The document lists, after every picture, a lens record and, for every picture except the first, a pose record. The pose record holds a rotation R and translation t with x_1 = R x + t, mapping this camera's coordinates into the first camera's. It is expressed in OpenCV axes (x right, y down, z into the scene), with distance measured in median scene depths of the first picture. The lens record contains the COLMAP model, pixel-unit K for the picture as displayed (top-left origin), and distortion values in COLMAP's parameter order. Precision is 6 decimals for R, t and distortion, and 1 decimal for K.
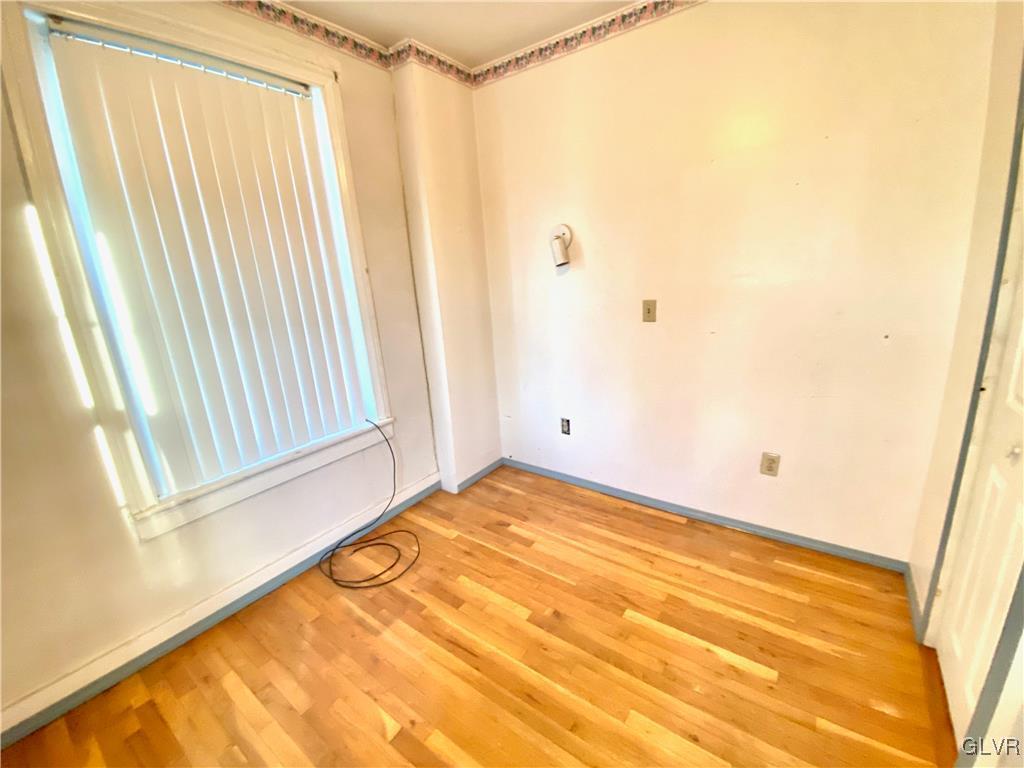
lens RADIAL K [[424.2, 0, 510.0], [0, 424.2, 386.8], [0, 0, 1]] dist [0.063354, -0.037618]
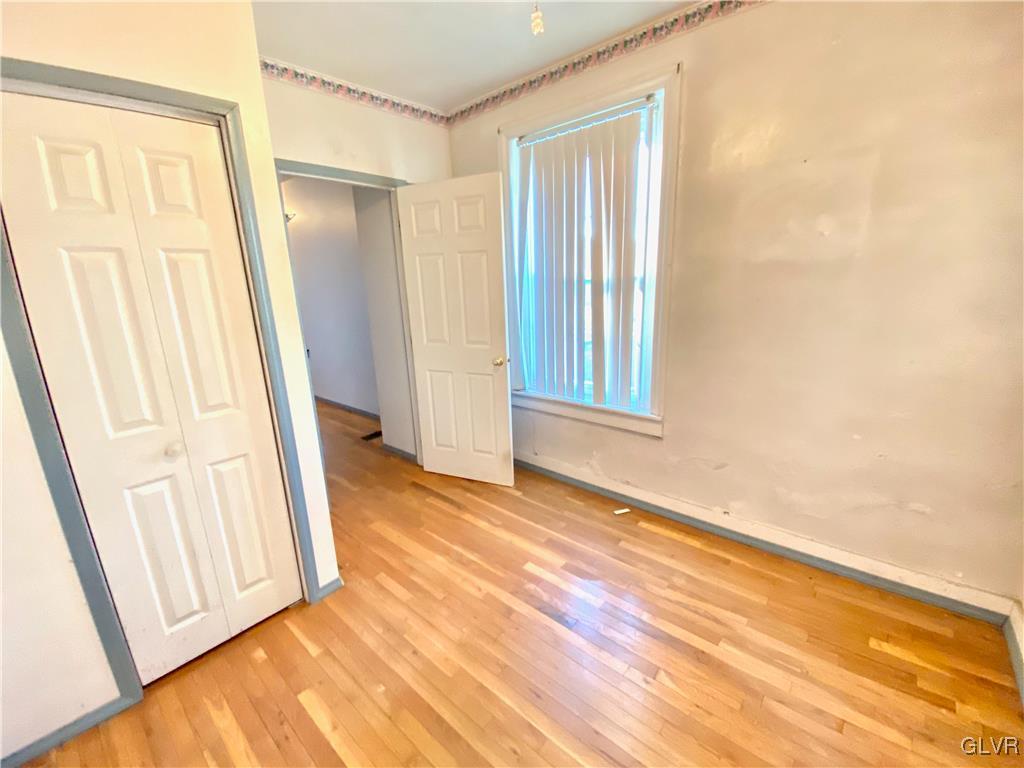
lens RADIAL K [[424.2, 0, 510.0], [0, 424.2, 386.8], [0, 0, 1]] dist [0.063354, -0.037618]
pose [[-0.990722, 0.078651, 0.110829, -0.058057], [0.121964, 0.874309, 0.469796, -0.410160], [-0.059949, 0.478954, -0.875790, 1.526452]]
